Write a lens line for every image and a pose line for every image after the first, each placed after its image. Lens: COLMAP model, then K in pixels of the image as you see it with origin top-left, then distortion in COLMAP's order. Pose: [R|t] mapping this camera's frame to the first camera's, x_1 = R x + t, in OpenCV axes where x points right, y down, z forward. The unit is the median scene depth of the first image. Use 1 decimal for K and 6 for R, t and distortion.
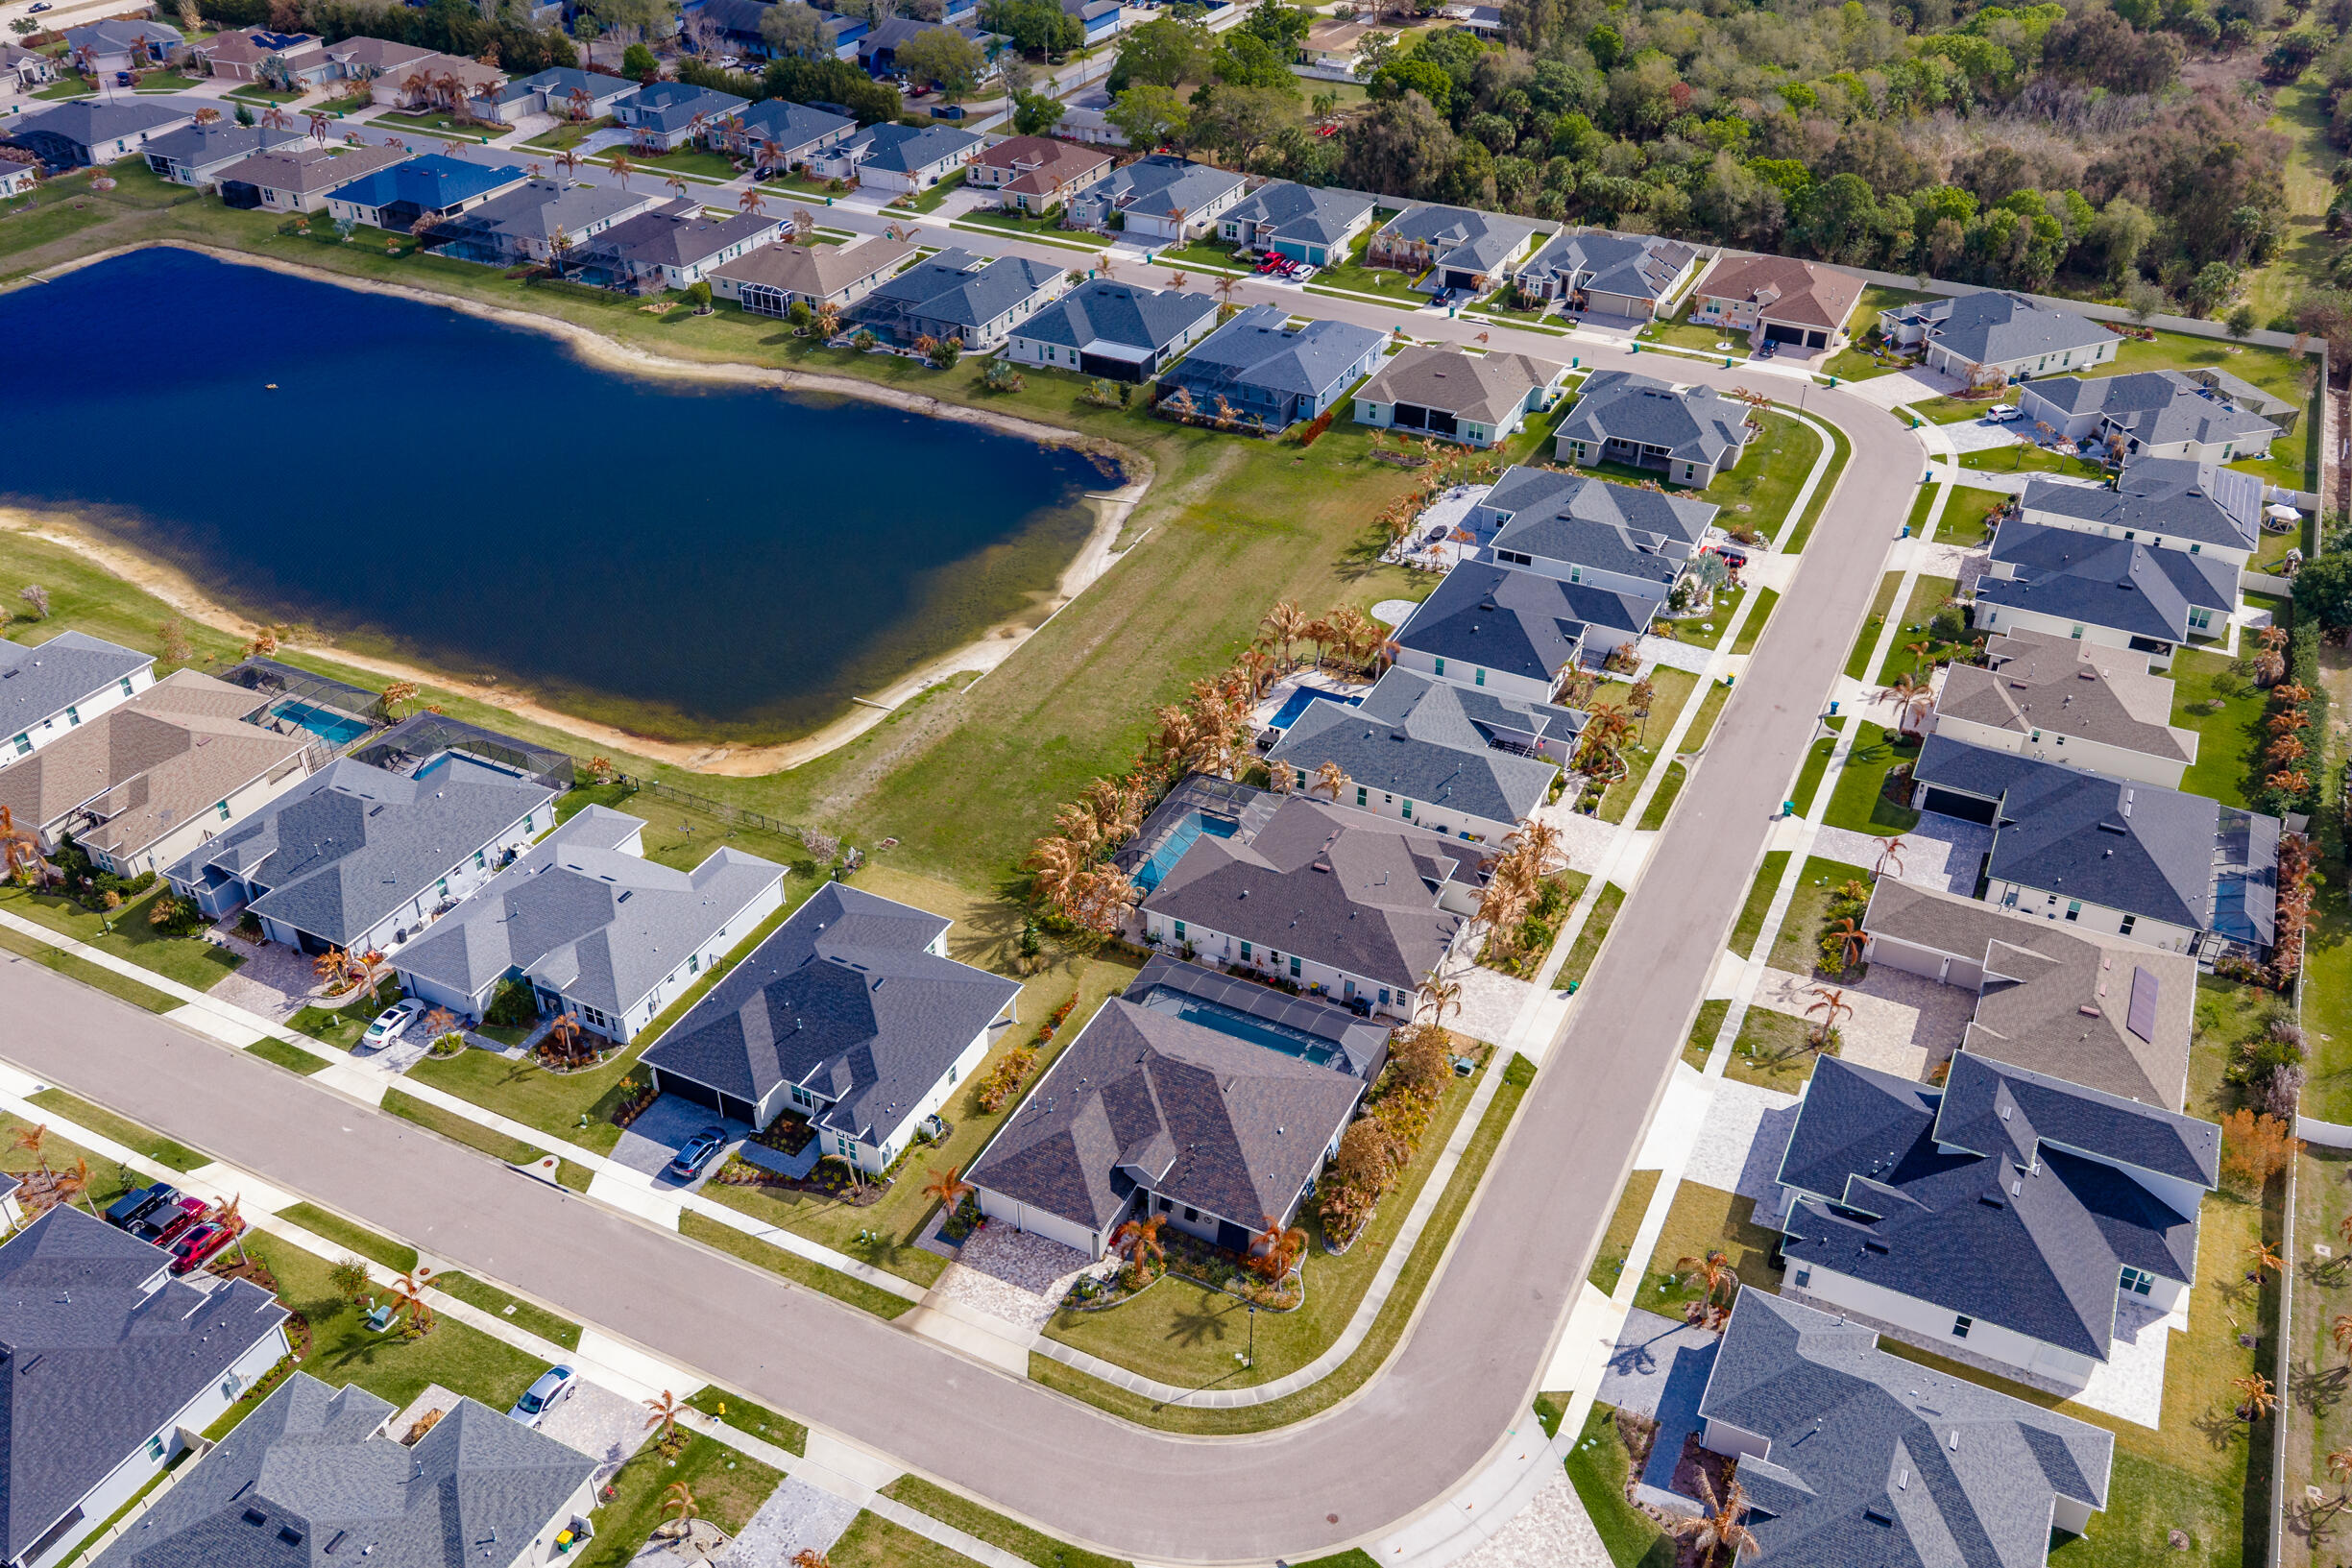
lens RADIAL K [[1950.3, 0, 1181.5], [0, 1950.3, 788.5], [0, 0, 1]] dist [0.026108, -0.043083]
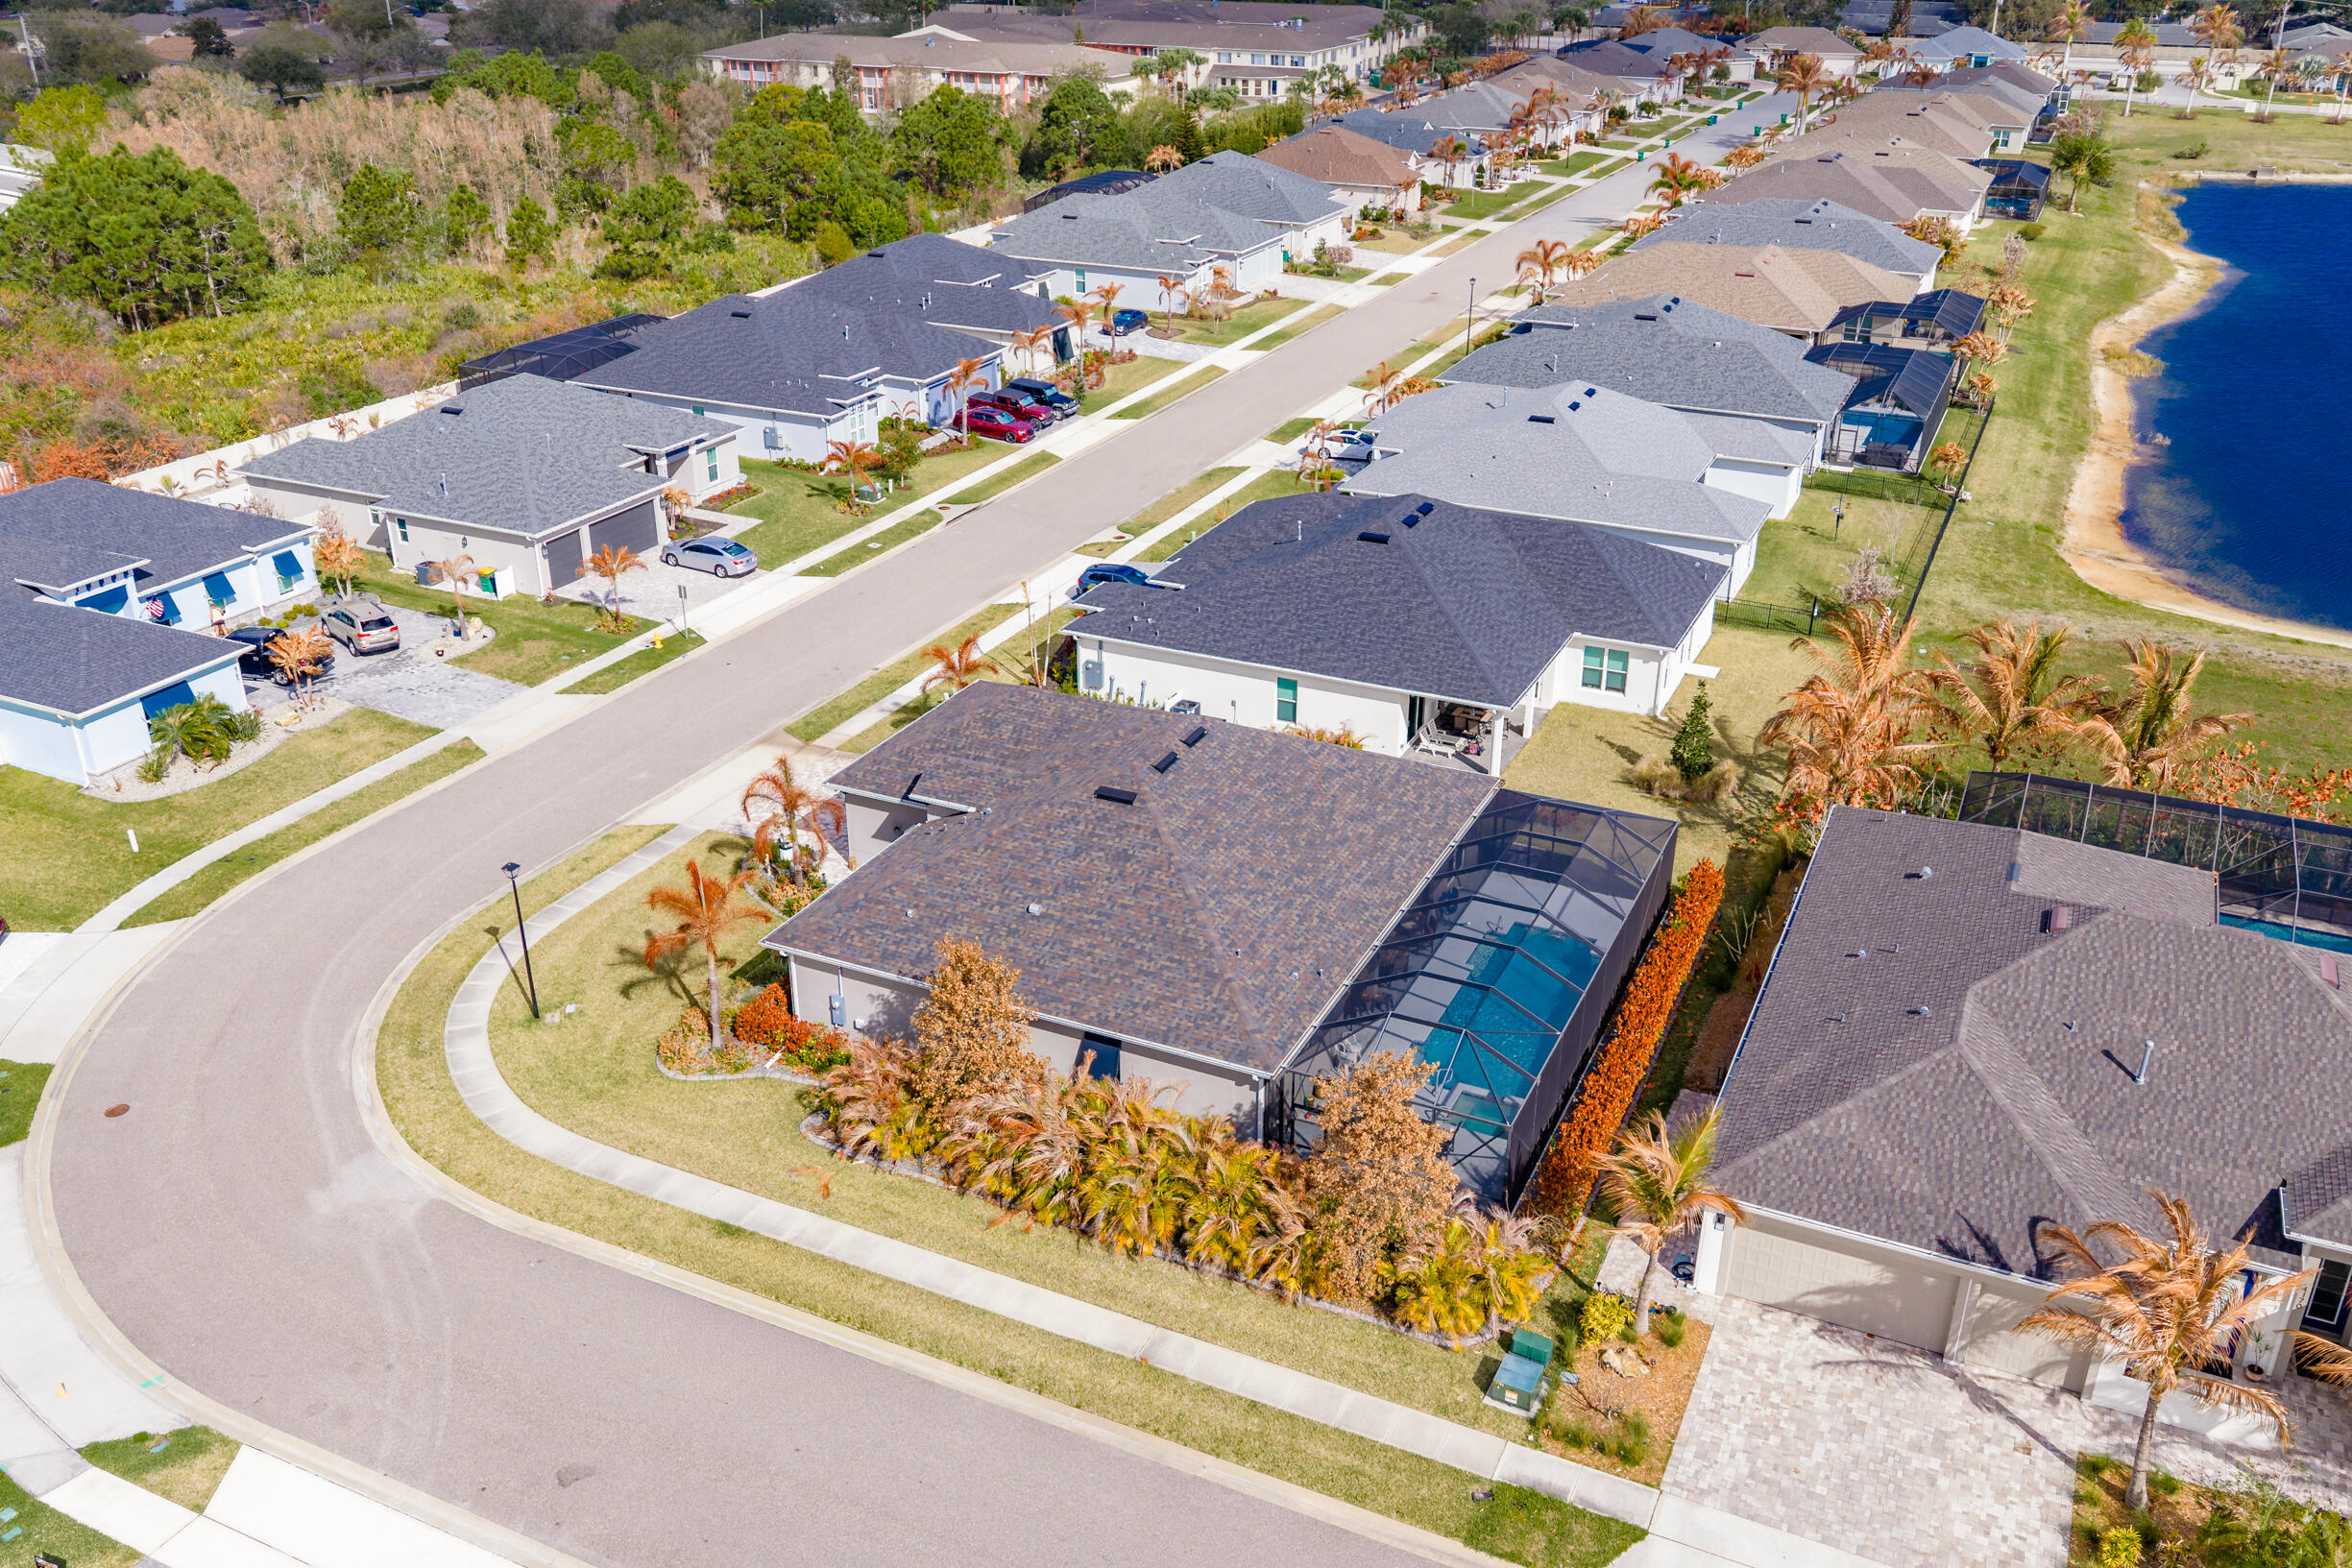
lens RADIAL K [[1950.3, 0, 1181.5], [0, 1950.3, 788.5], [0, 0, 1]] dist [0.026108, -0.043083]
pose [[0.019087, 0.419874, -0.907382, 0.329073], [-0.562845, 0.754593, 0.337334, -0.004872], [0.826342, 0.504277, 0.250727, 0.698224]]
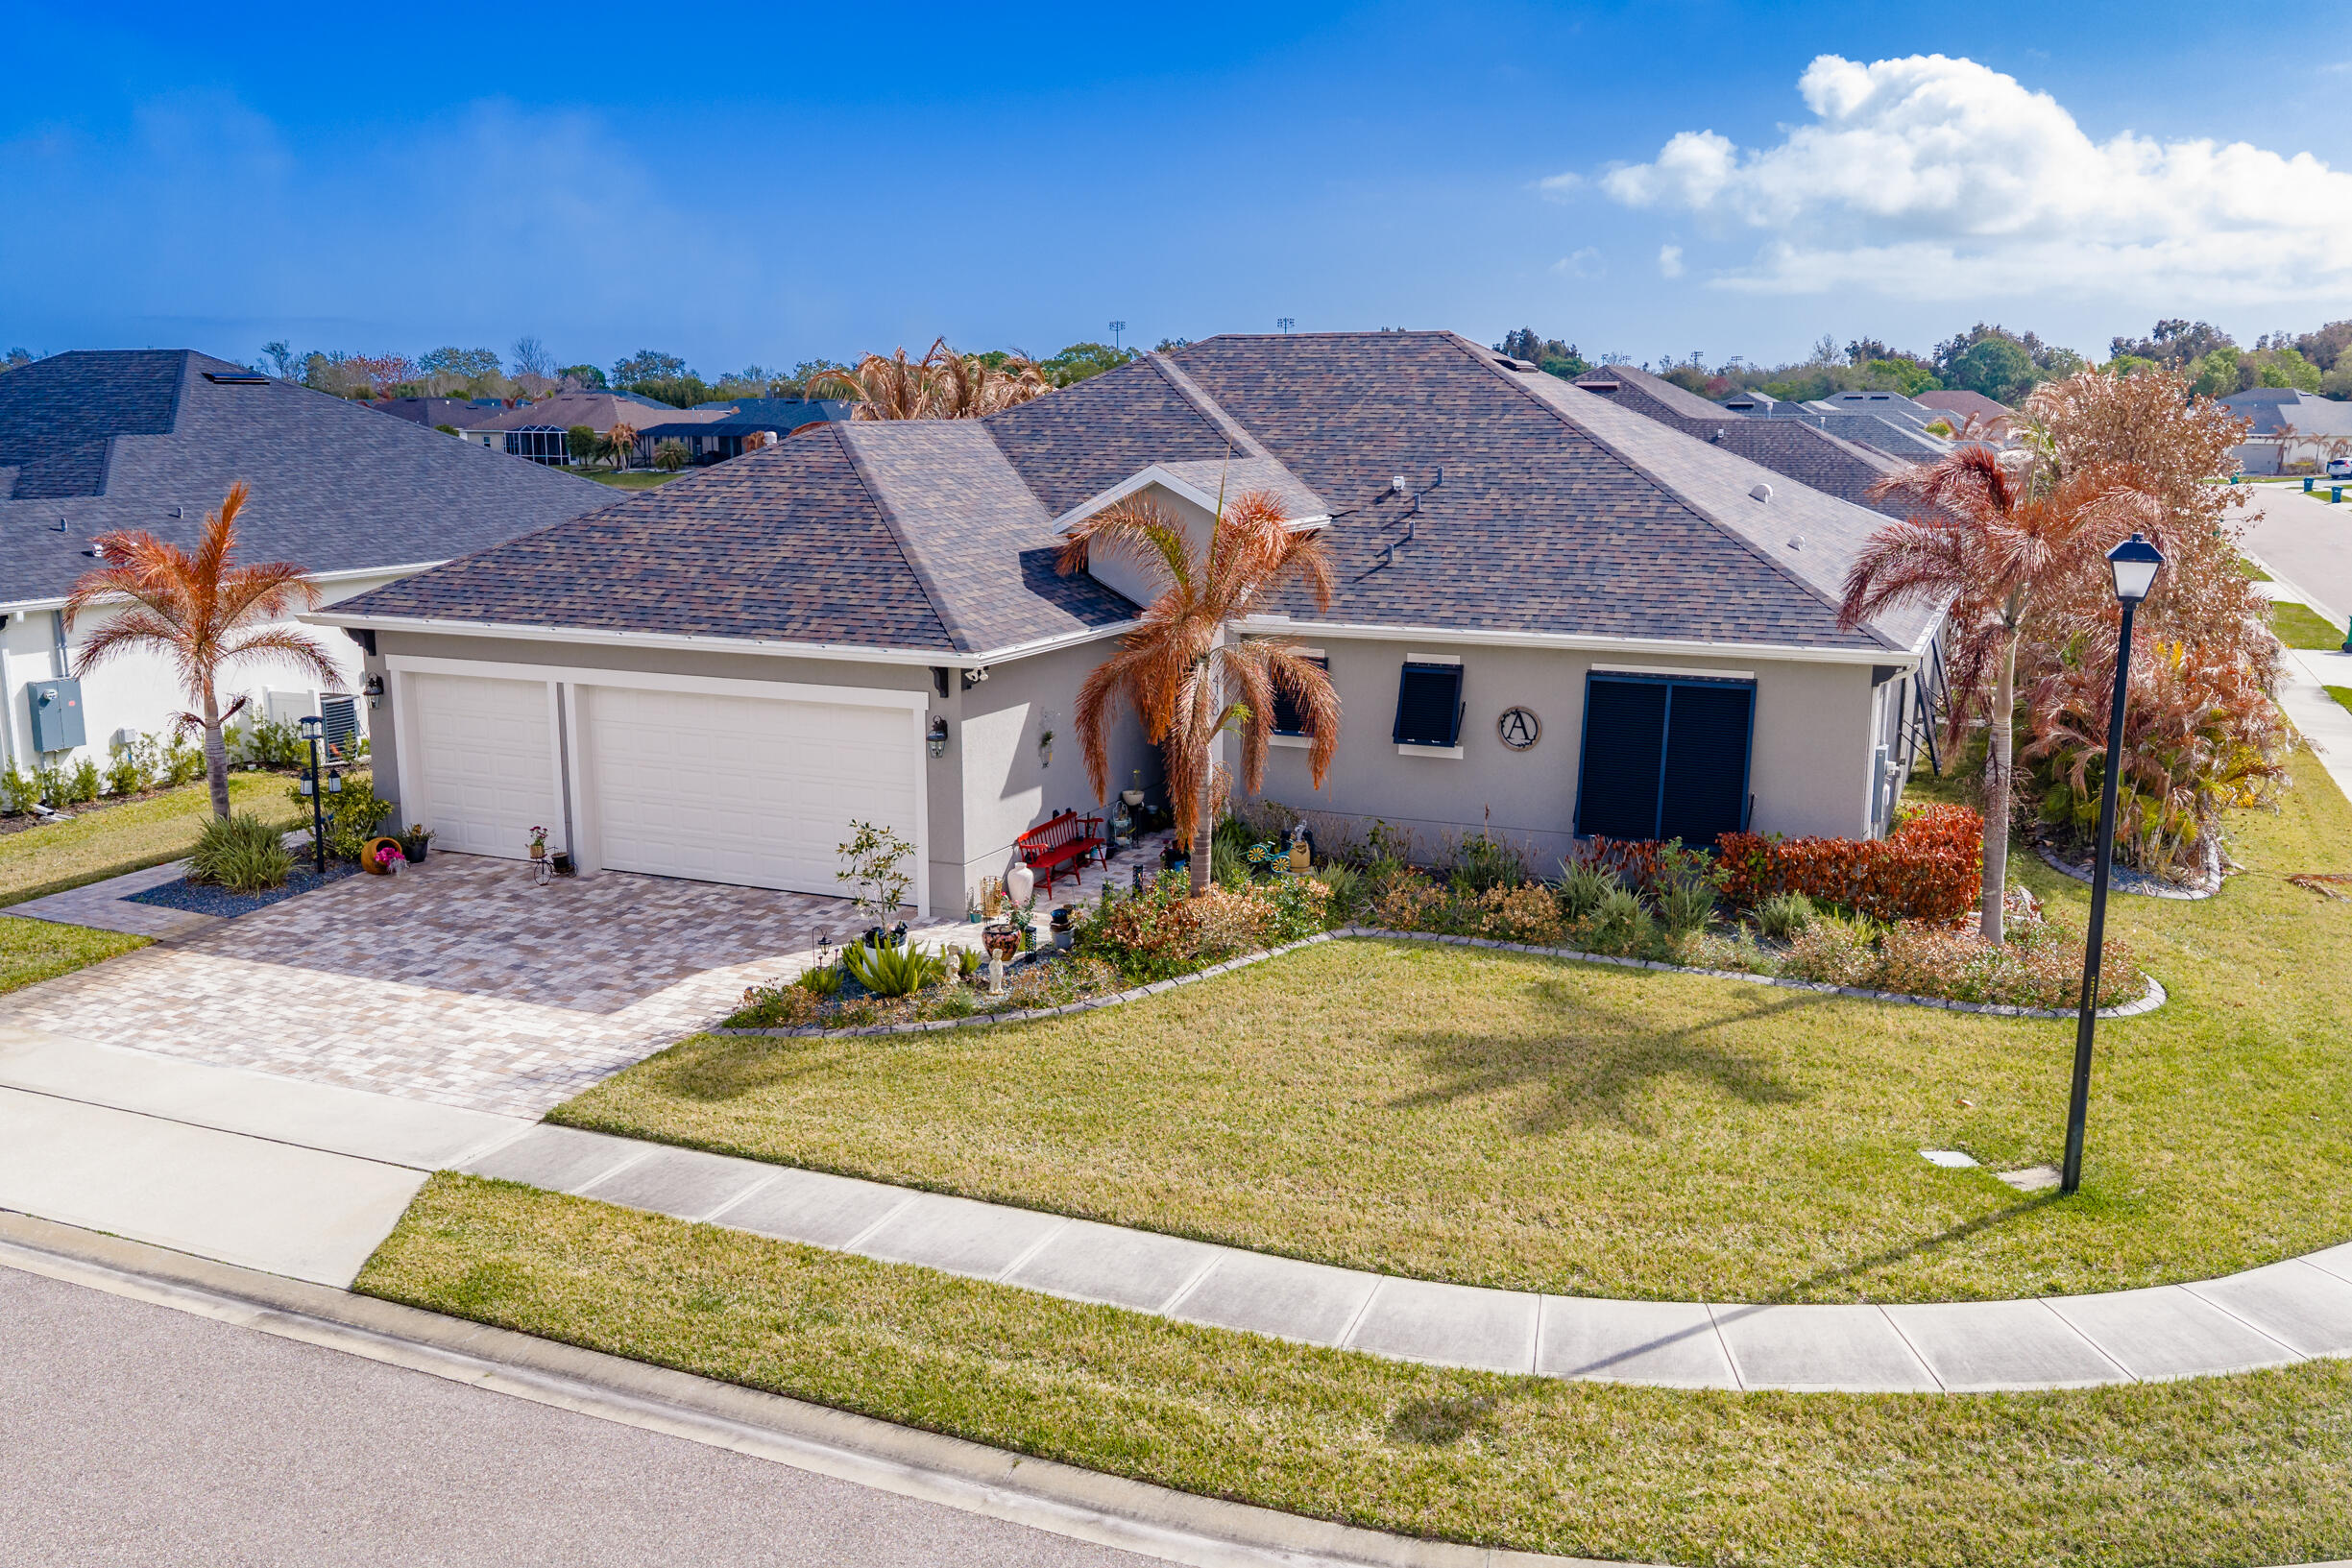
lens RADIAL K [[1950.3, 0, 1181.5], [0, 1950.3, 788.5], [0, 0, 1]] dist [0.026108, -0.043083]
pose [[0.998942, -0.014106, 0.043765, -0.022132], [0.030037, 0.920823, -0.388821, 0.227962], [-0.034815, 0.389725, 0.920273, 0.618092]]
